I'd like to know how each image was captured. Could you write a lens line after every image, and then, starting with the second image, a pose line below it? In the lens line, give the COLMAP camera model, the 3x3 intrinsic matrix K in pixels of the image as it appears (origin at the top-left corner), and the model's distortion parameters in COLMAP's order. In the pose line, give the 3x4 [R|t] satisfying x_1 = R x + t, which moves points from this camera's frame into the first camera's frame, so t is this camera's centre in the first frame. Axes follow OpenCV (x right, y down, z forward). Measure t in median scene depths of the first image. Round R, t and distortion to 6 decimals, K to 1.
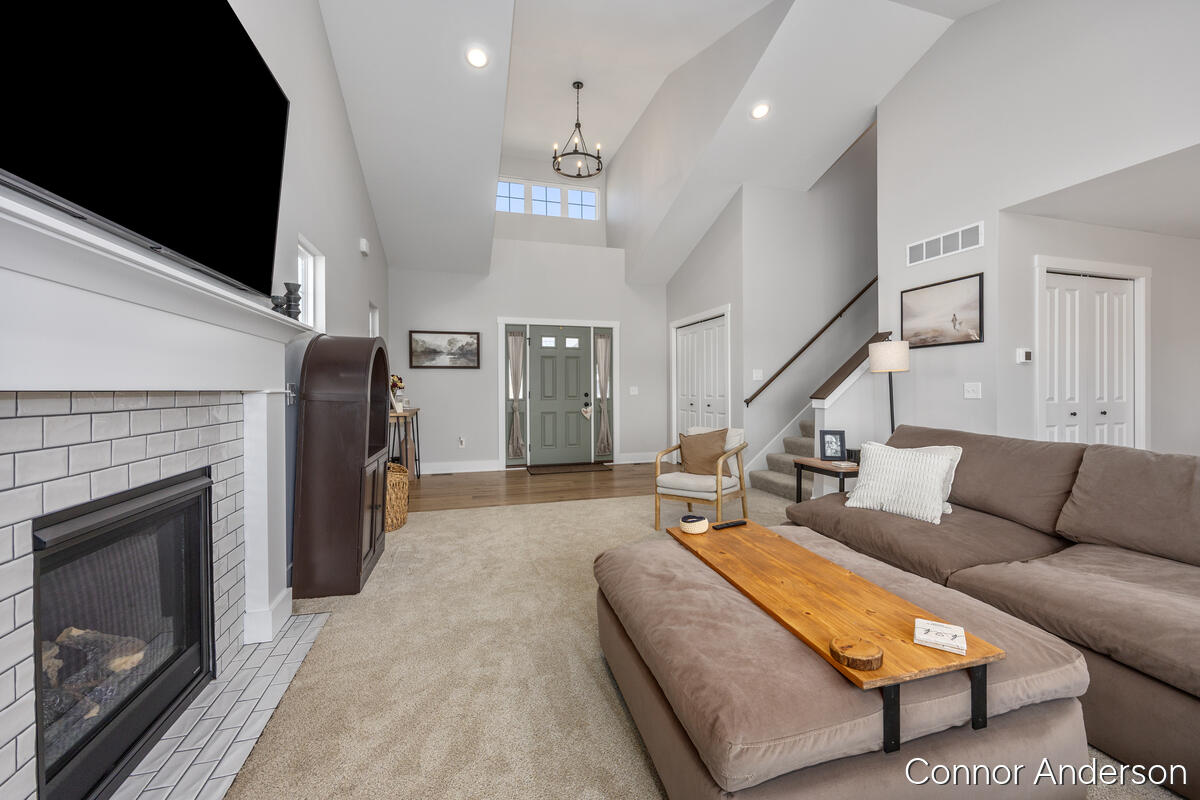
lens RADIAL K [[484.2, 0, 606.3], [0, 484.2, 393.4], [0, 0, 1]] dist [0.000542, 0.000015]
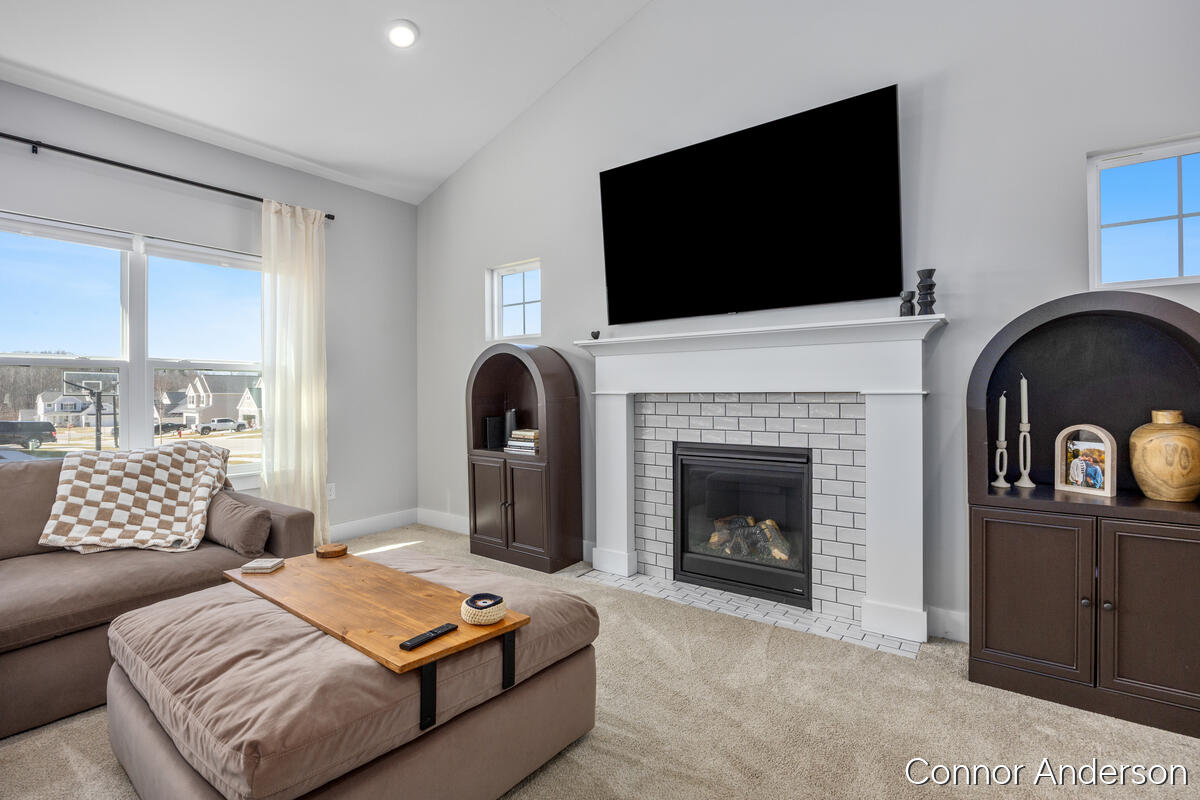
lens RADIAL K [[575.5, 0, 601.0], [0, 575.5, 396.7], [0, 0, 1]] dist [-0.000603, -0.000027]
pose [[-0.806490, 0.007212, -0.591204, 0.527597], [-0.001161, 0.999904, 0.013781, -0.013085], [0.591247, 0.011801, -0.806404, 1.785464]]
